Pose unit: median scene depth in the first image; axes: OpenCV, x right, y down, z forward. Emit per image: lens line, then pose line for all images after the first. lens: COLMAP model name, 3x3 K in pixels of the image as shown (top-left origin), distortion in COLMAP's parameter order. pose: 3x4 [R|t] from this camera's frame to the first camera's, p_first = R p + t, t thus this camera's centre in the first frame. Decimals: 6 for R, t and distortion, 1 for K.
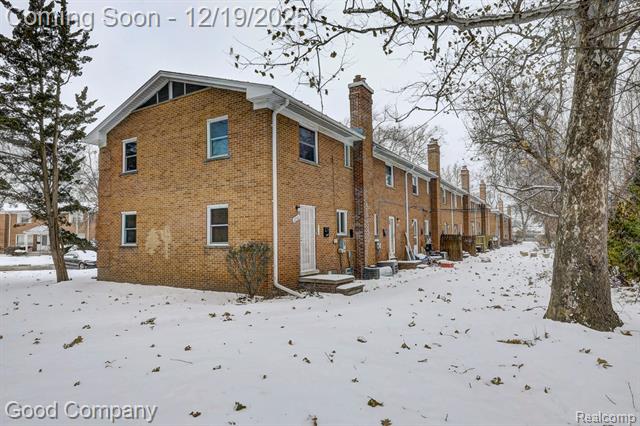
lens RADIAL K [[376.4, 0, 318.6], [0, 376.4, 238.6], [0, 0, 1]] dist [-0.000690, 0.000432]
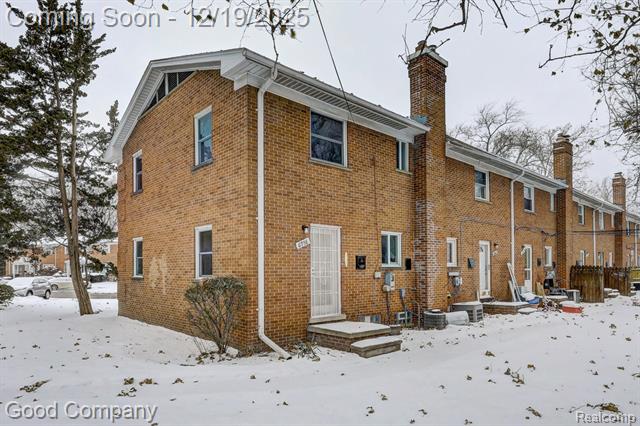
lens RADIAL K [[402.6, 0, 320.0], [0, 402.6, 280.9], [0, 0, 1]] dist [0.001383, -0.000904]
pose [[0.960462, 0.016750, -0.277909, 0.146395], [-0.008231, 0.999461, 0.031790, -0.005096], [0.278291, -0.028246, 0.960081, 0.216986]]
